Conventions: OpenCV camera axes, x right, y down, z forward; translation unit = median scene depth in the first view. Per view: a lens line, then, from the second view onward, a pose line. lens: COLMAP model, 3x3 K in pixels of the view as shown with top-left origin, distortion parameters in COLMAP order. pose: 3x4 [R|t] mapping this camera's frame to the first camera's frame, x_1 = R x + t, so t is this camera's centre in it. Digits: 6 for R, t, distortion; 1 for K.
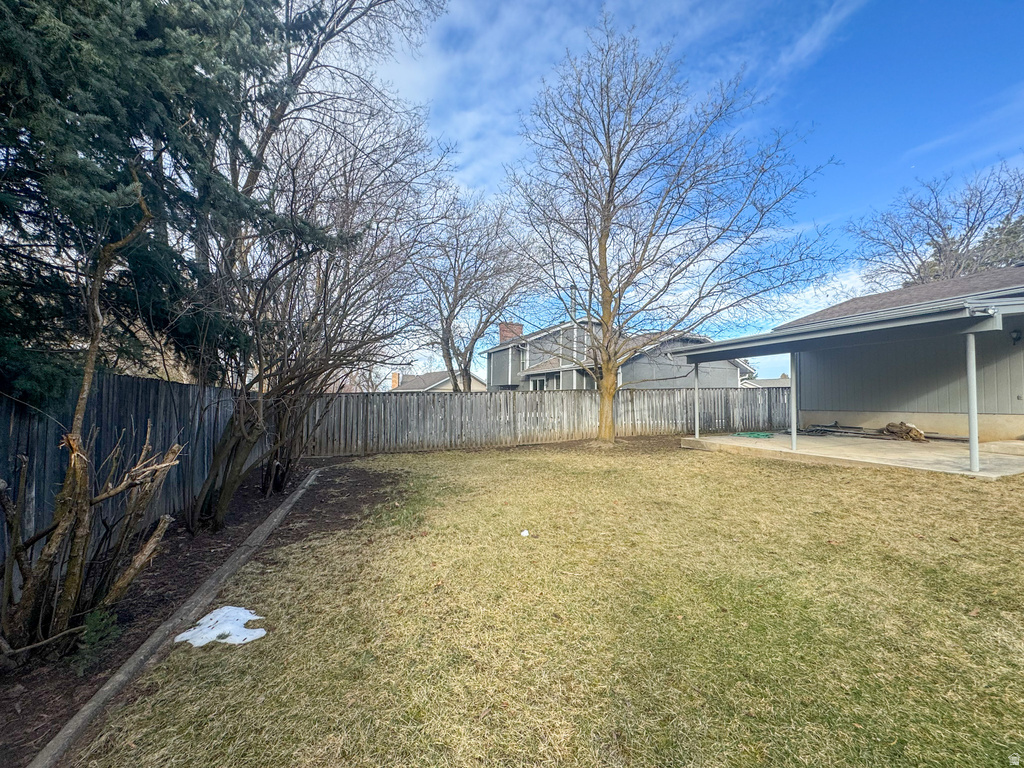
lens RADIAL K [[411.0, 0, 512.0], [0, 411.0, 384.0], [0, 0, 1]] dist [-0.000129, -0.000102]
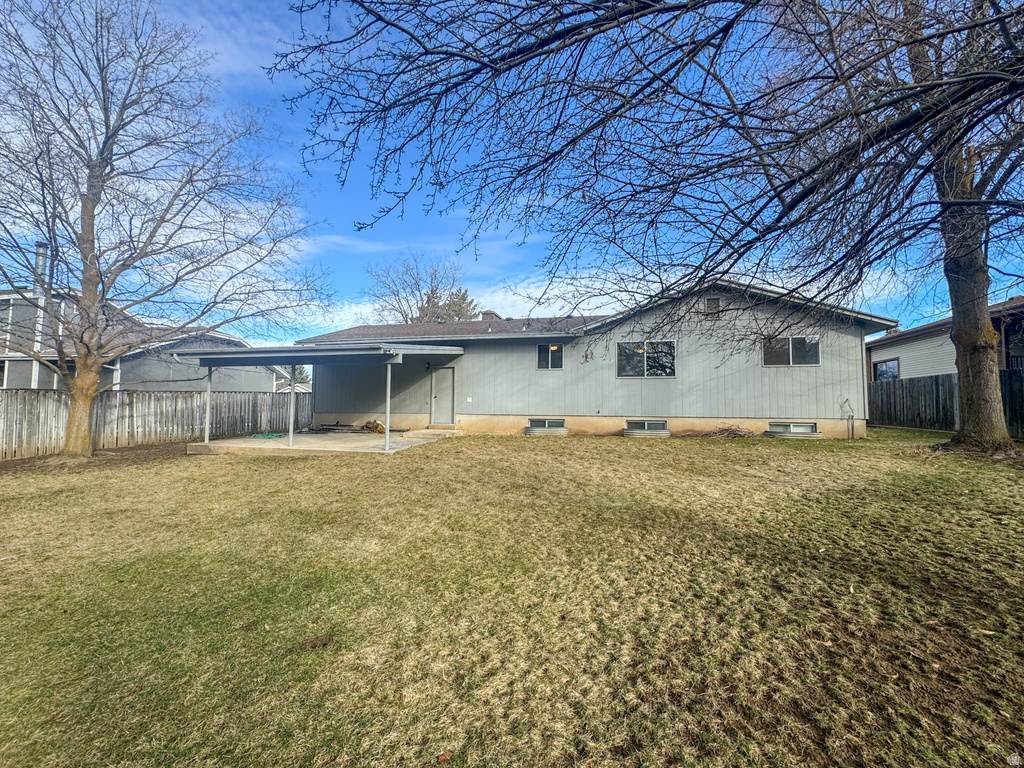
lens RADIAL K [[411.0, 0, 512.0], [0, 411.0, 384.0], [0, 0, 1]] dist [-0.000129, -0.000102]
pose [[0.552421, 0.042937, 0.832459, 0.026707], [-0.037385, 0.998944, -0.026716, -0.009083], [-0.832727, -0.016363, 0.553442, -0.136979]]
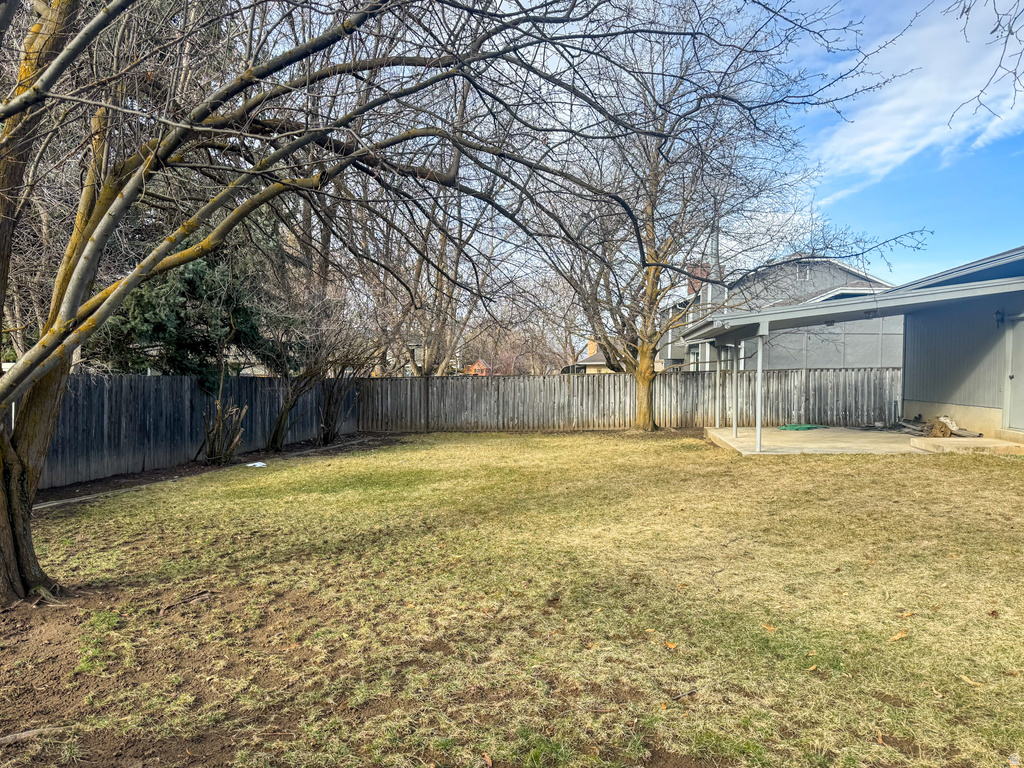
lens RADIAL K [[723.7, 0, 512.0], [0, 723.7, 384.0], [0, 0, 1]] dist [-0.004412, -0.000672]
pose [[0.880704, 0.008131, -0.473598, 0.746902], [0.017791, 0.998579, 0.050228, -0.051513], [0.473333, -0.052661, 0.879308, -0.597446]]
